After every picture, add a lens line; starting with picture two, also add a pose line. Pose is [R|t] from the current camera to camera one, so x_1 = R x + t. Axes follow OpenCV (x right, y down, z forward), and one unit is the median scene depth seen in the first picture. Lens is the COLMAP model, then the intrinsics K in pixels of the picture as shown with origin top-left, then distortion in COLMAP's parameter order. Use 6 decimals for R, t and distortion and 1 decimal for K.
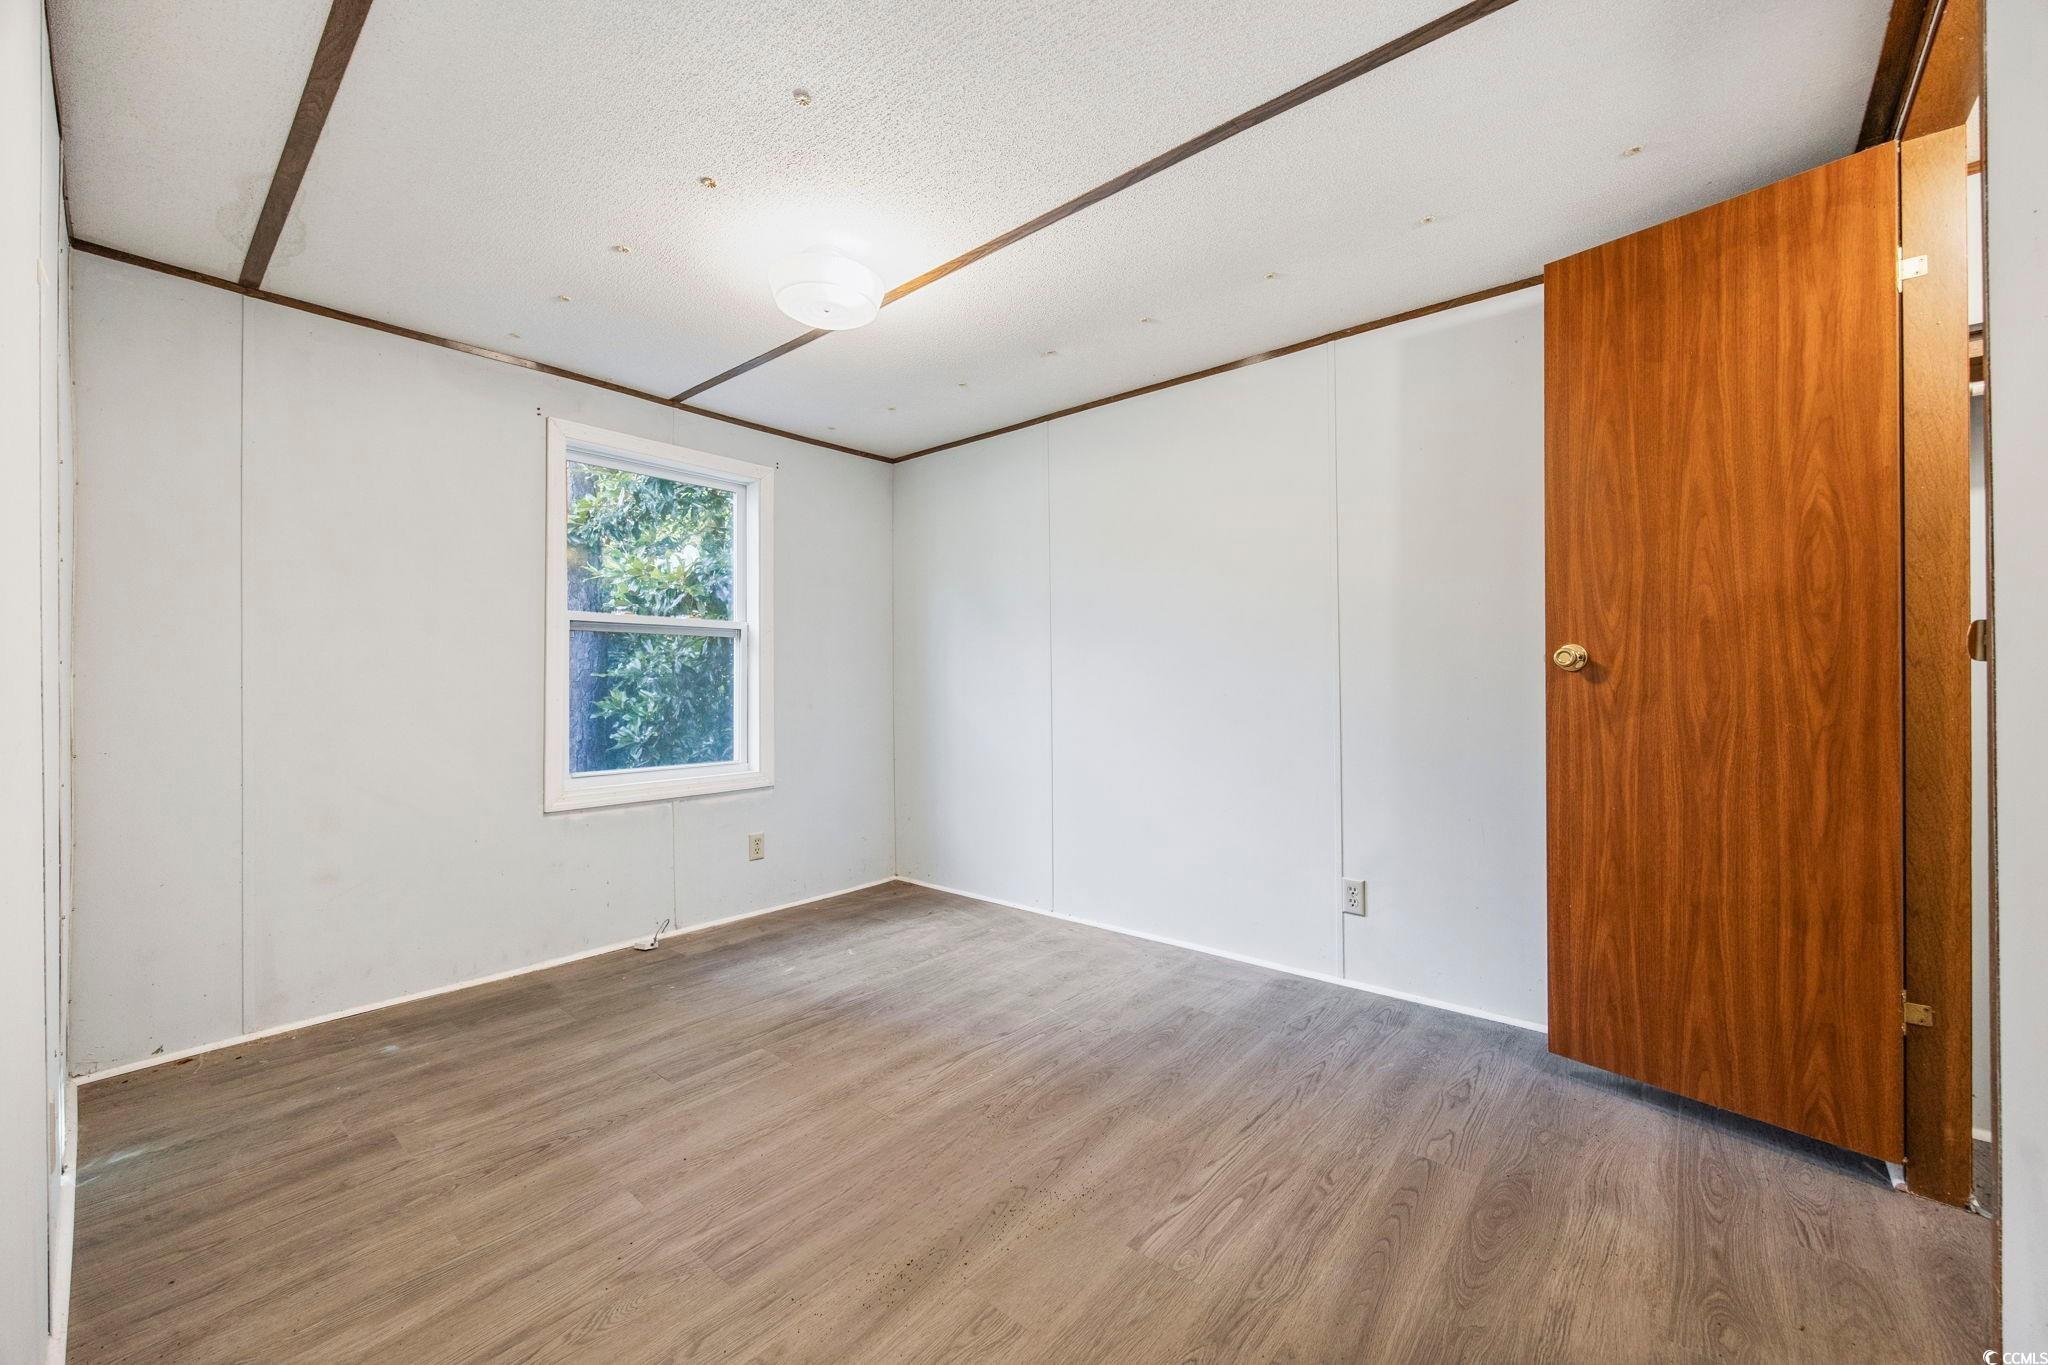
lens RADIAL K [[797.8, 0, 1021.8], [0, 797.8, 676.7], [0, 0, 1]] dist [0.002602, 0.000010]
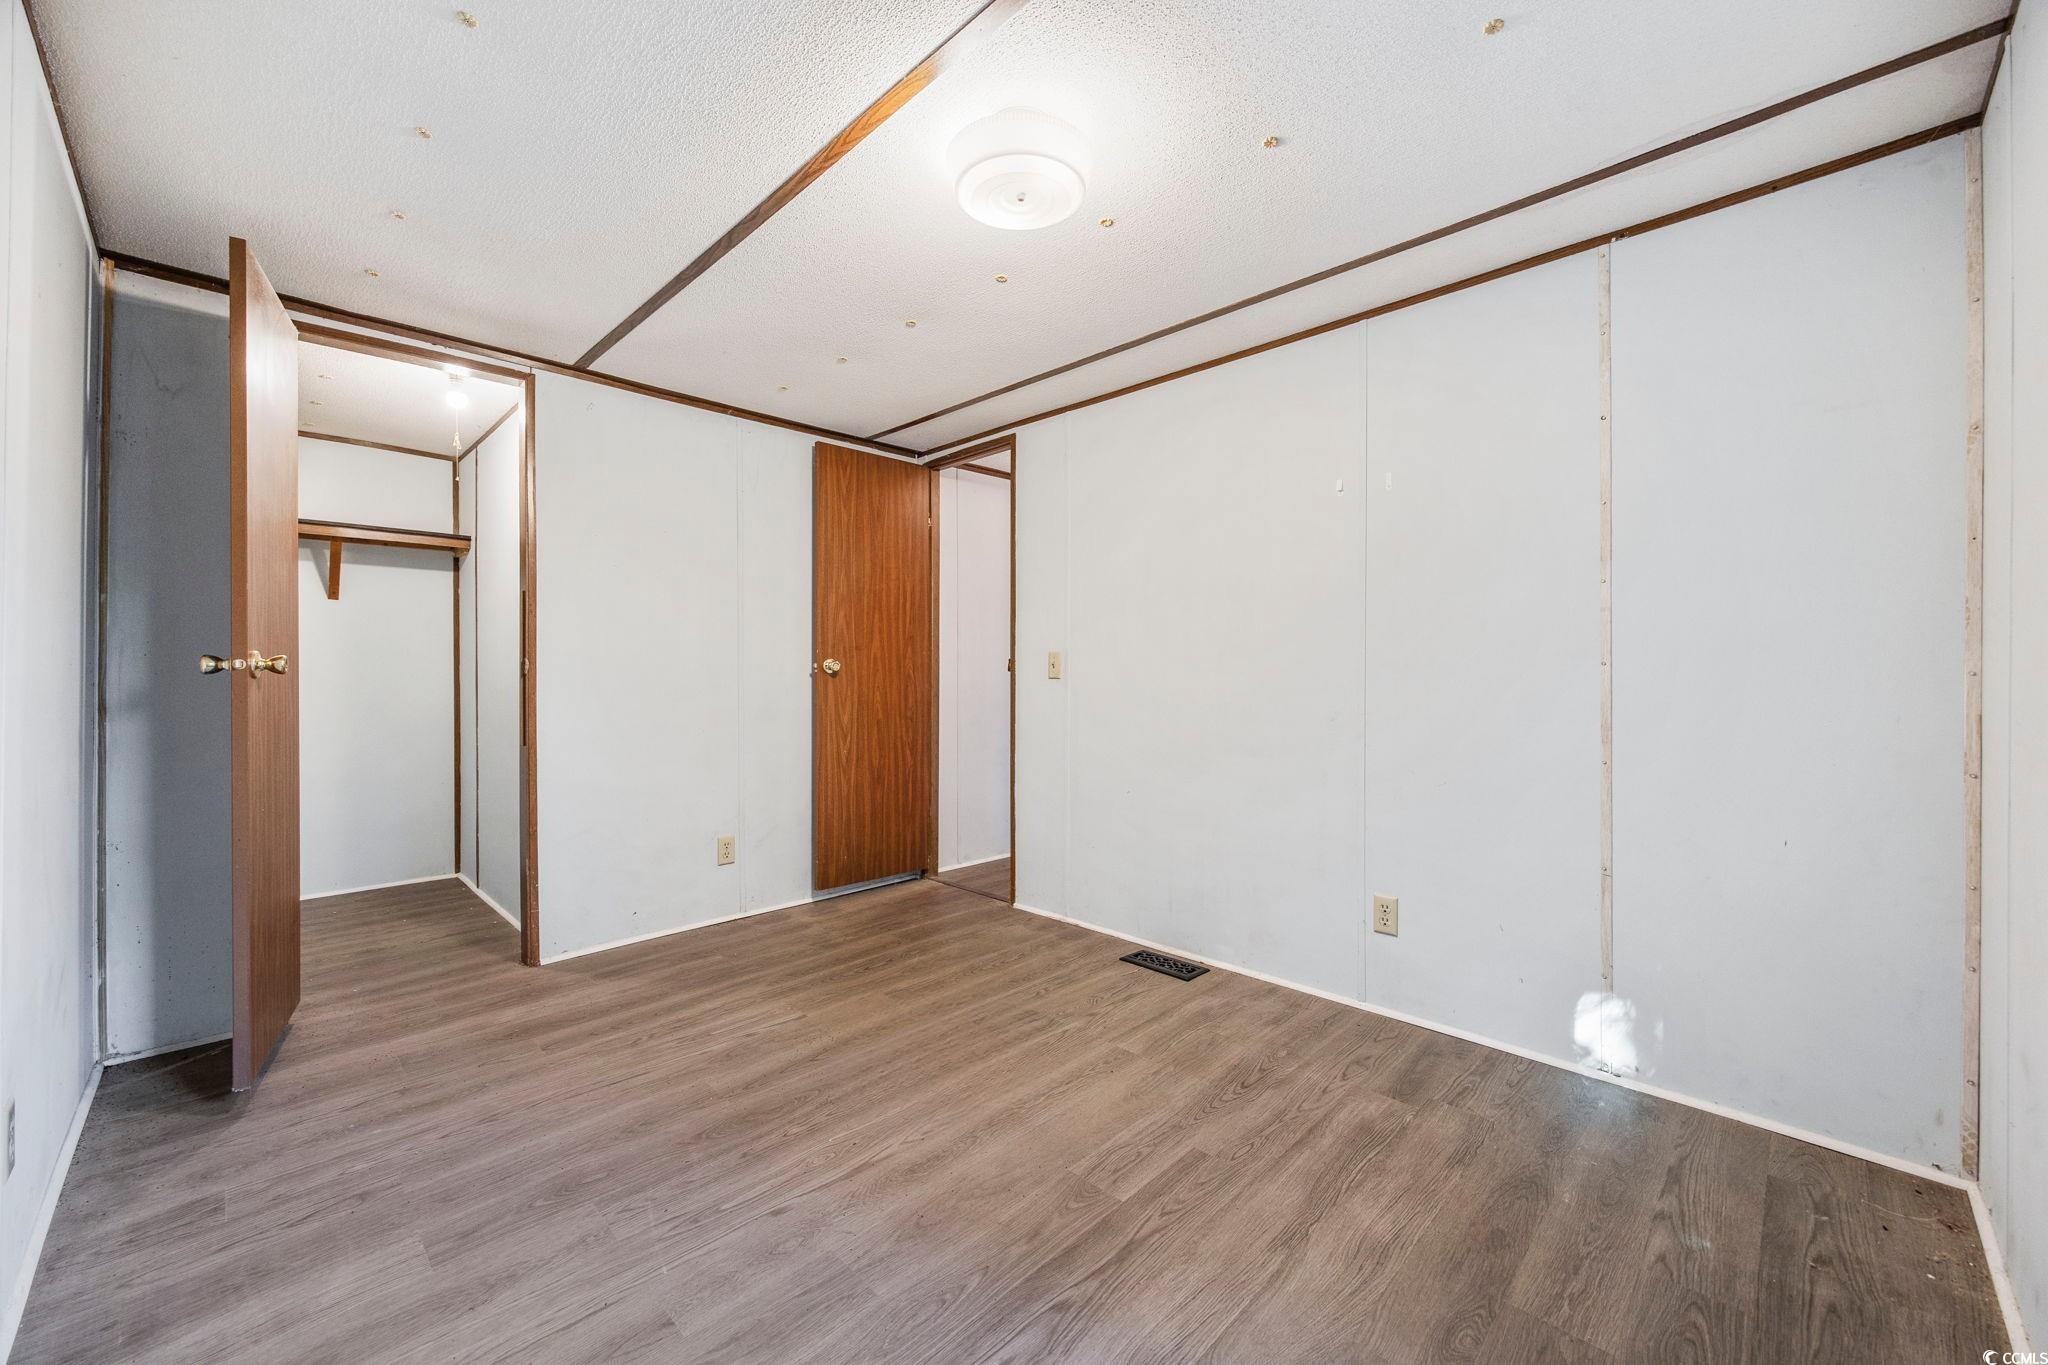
lens RADIAL K [[797.8, 0, 1028.0], [0, 797.8, 675.1], [0, 0, 1]] dist [0.002602, 0.000010]
pose [[-0.997747, 0.010868, 0.066210, -0.329890], [0.011148, 0.999930, 0.003872, -0.009614], [-0.066163, 0.004601, -0.997798, 1.929739]]
